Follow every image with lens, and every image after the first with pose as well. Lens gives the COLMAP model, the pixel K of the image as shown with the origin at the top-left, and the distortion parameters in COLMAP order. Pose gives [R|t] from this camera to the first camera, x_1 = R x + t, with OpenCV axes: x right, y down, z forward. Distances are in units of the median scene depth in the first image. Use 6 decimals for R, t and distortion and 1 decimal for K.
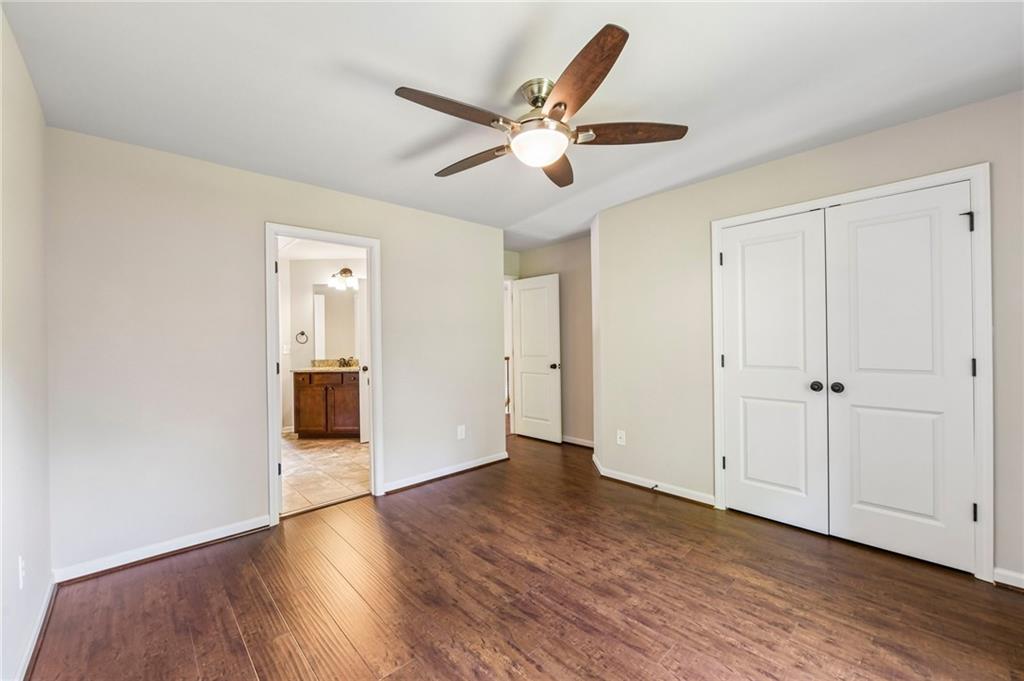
lens RADIAL K [[408.5, 0, 511.5], [0, 408.5, 338.4], [0, 0, 1]] dist [-0.003235, -0.000295]
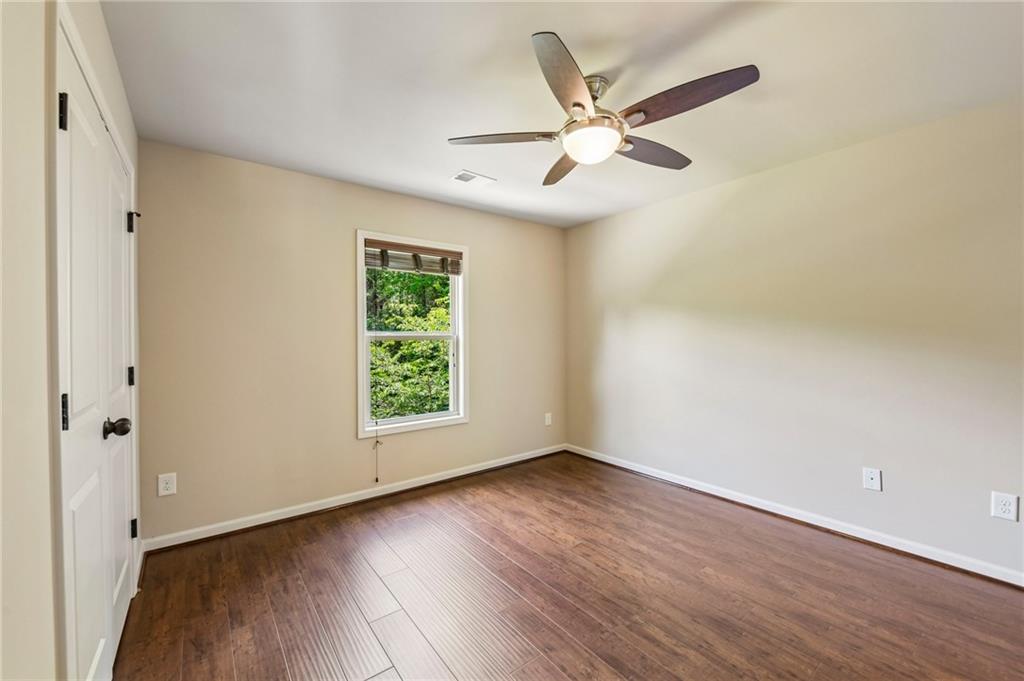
lens RADIAL K [[408.5, 0, 511.5], [0, 408.5, 338.4], [0, 0, 1]] dist [-0.003235, -0.000295]
pose [[-0.995337, 0.020324, 0.094291, 0.173239], [0.020408, 0.999792, -0.000068, 0.002544], [-0.094273, 0.001857, -0.995545, 1.945173]]
